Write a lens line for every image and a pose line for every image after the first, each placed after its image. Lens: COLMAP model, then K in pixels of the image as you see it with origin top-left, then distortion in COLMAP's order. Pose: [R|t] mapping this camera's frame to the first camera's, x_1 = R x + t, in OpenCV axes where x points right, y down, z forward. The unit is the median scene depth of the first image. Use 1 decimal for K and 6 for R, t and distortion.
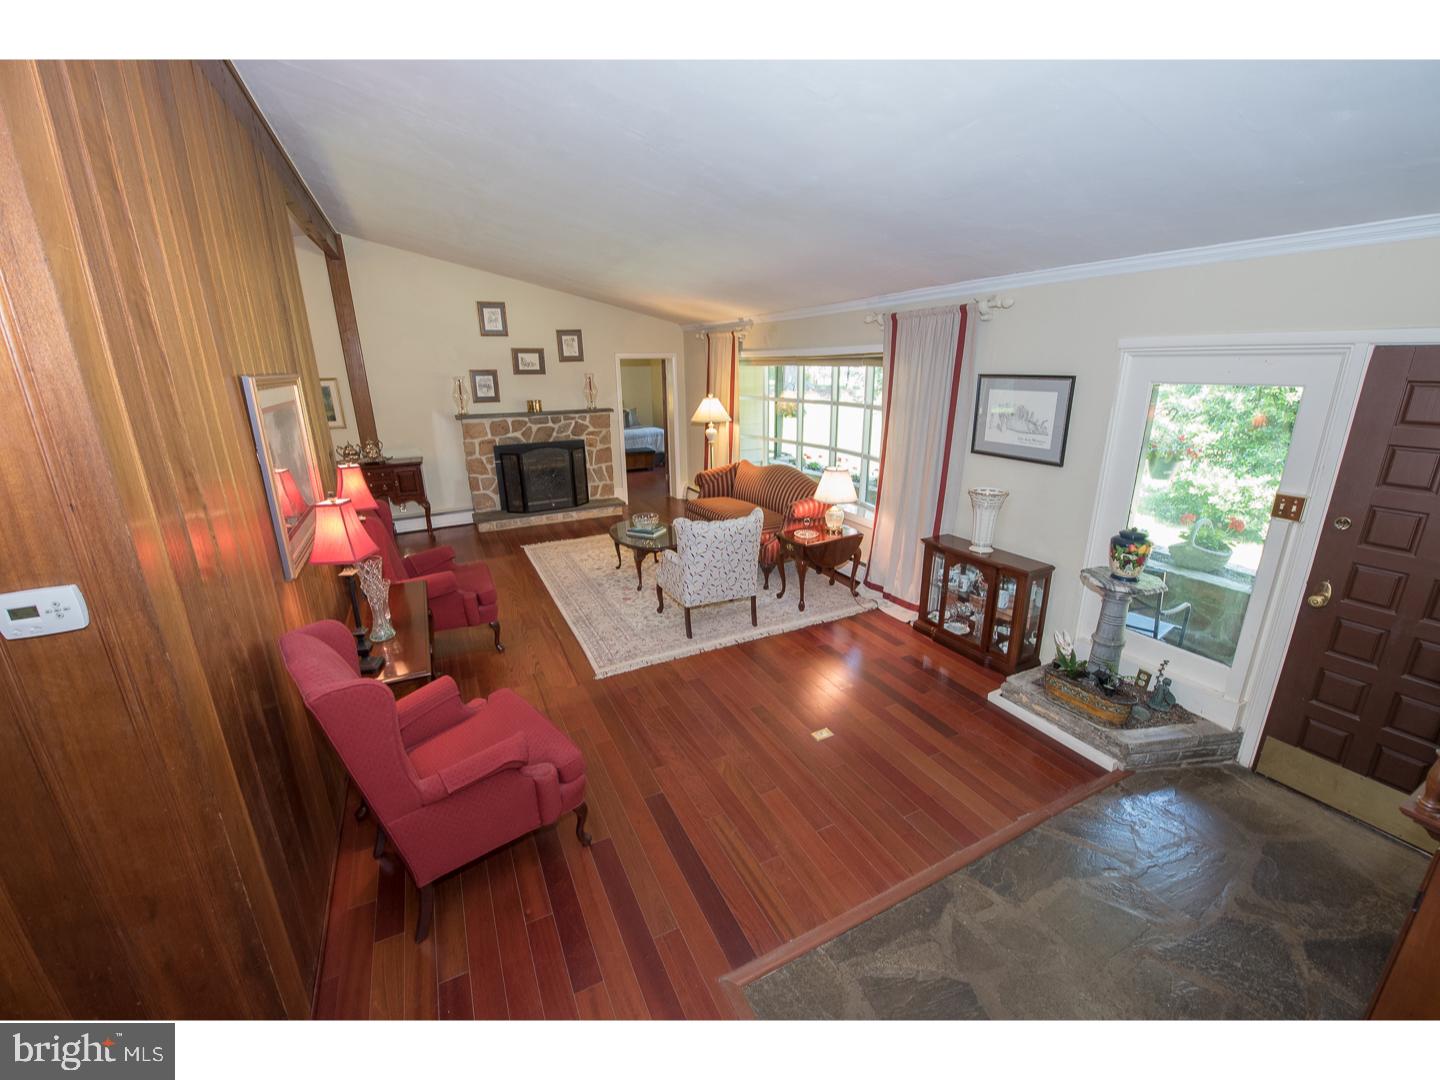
lens RADIAL K [[584.3, 0, 720.0], [0, 584.3, 540.0], [0, 0, 1]] dist [-0.015252, -0.000234]
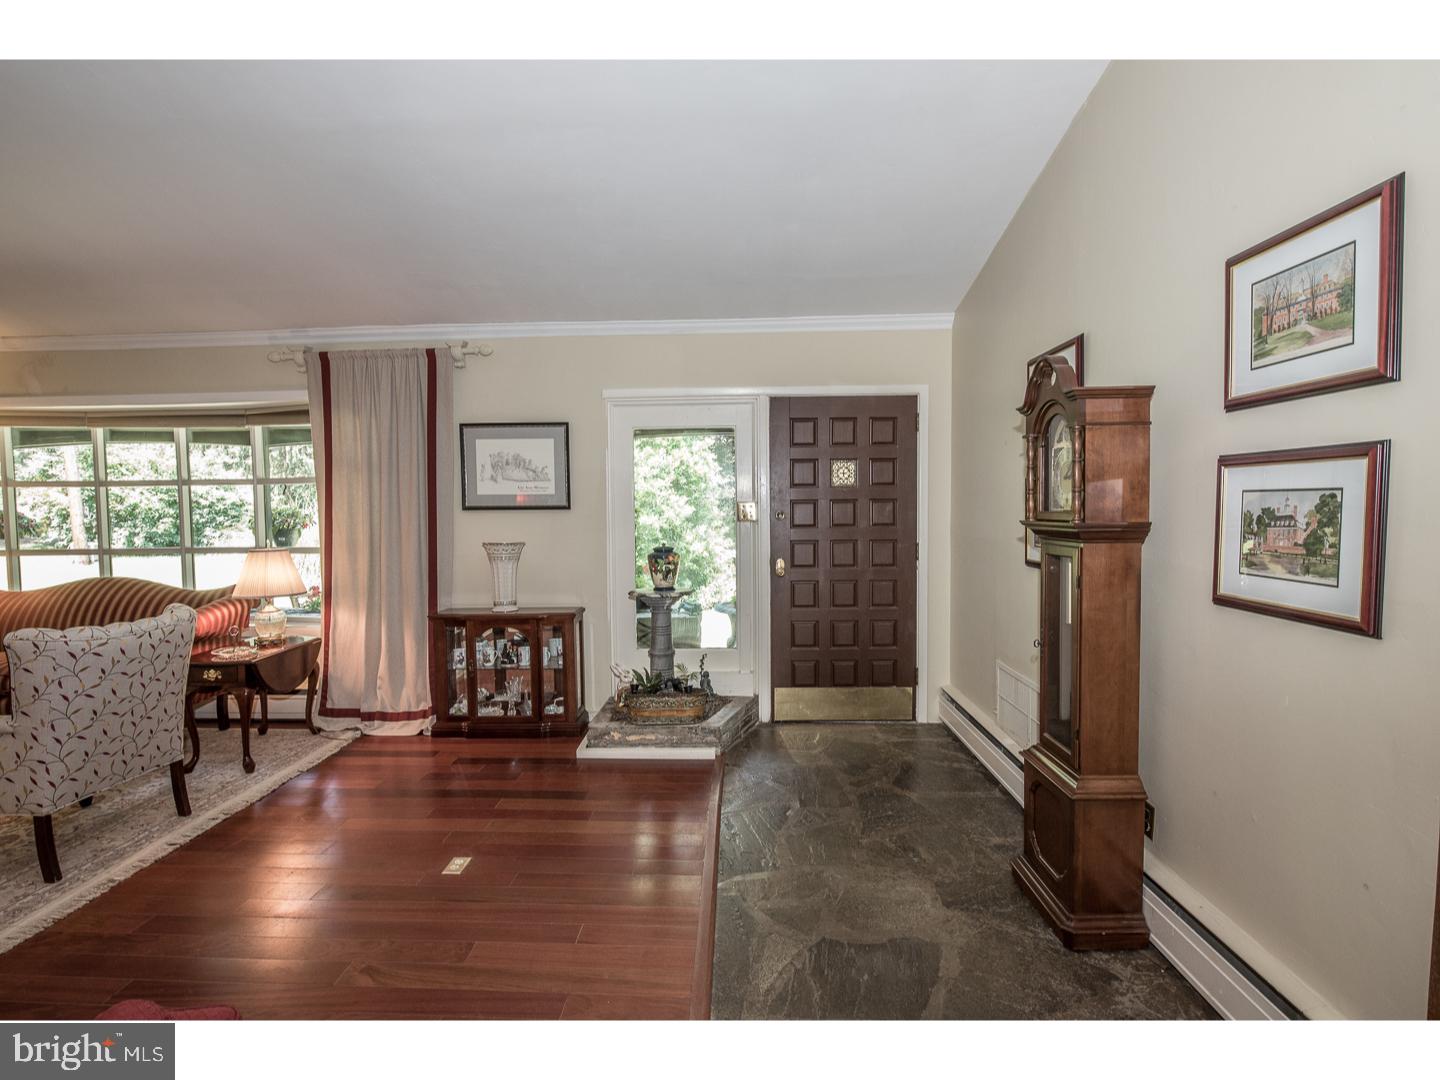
lens RADIAL K [[673.4, 0, 718.5], [0, 673.4, 536.8], [0, 0, 1]] dist [-0.002057, -0.000168]
pose [[0.483733, -0.030577, 0.874681, -0.290686], [0.255742, 0.960710, -0.107851, 0.103783], [-0.837017, 0.275864, 0.472547, 0.215385]]
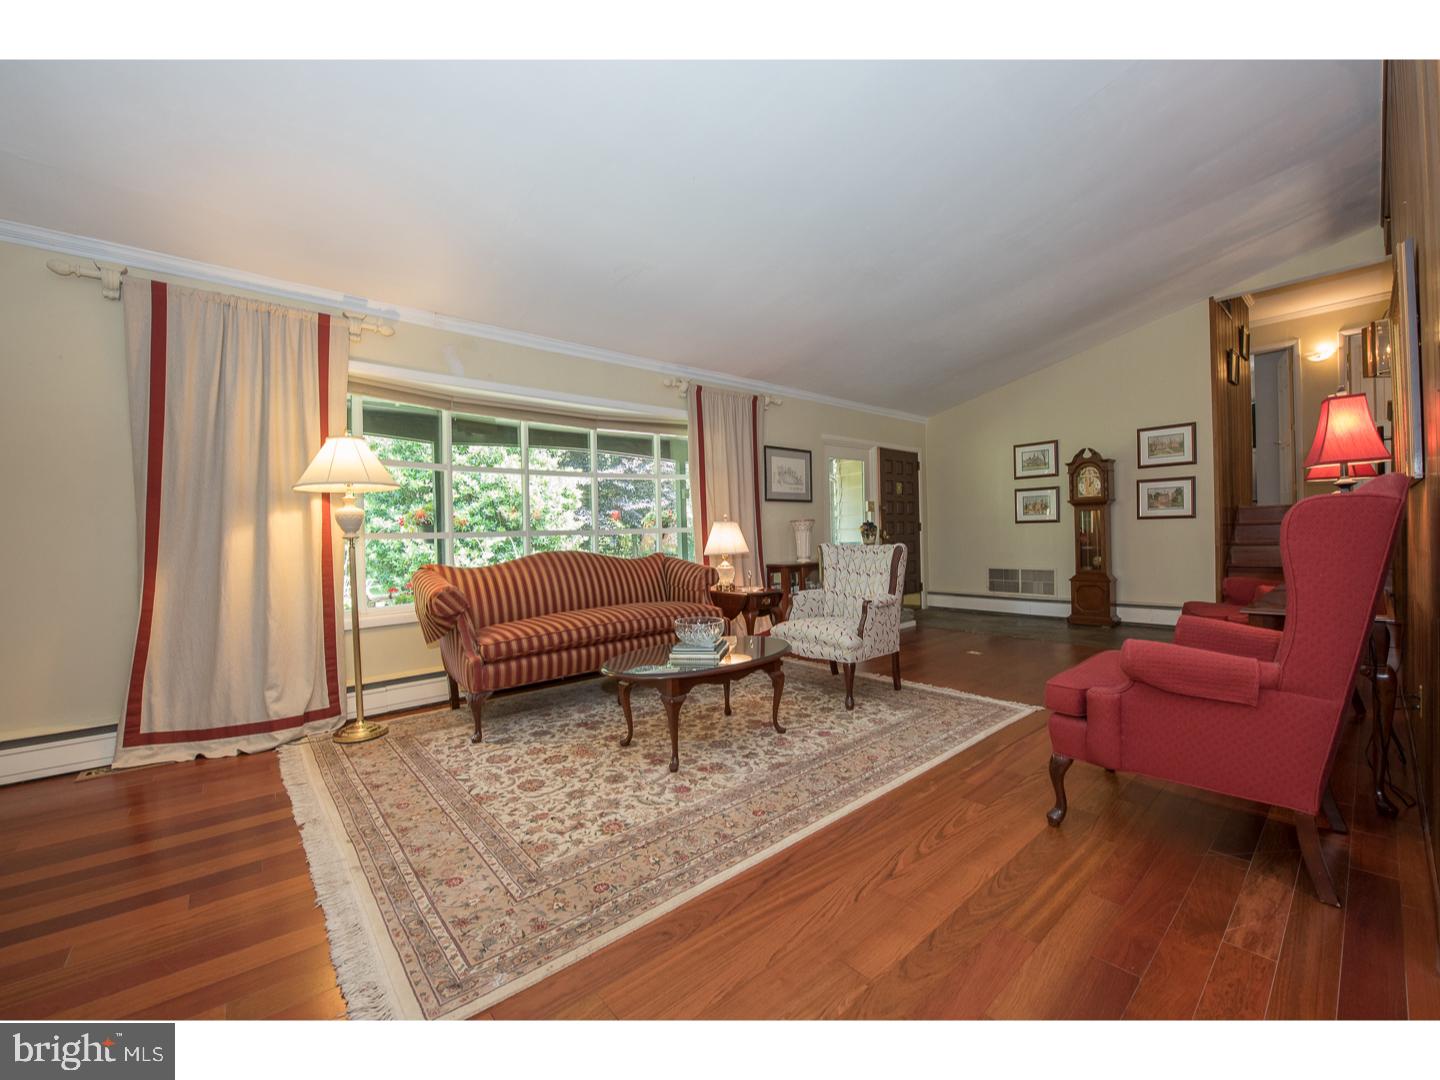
lens RADIAL K [[573.1, 0, 719.1], [0, 573.1, 542.6], [0, 0, 1]] dist [-0.018875, 0.000016]
pose [[-0.234206, 0.005430, 0.972172, -0.897543], [0.308813, 0.948610, 0.069098, -0.194220], [-0.921836, 0.316402, -0.223847, 1.513066]]
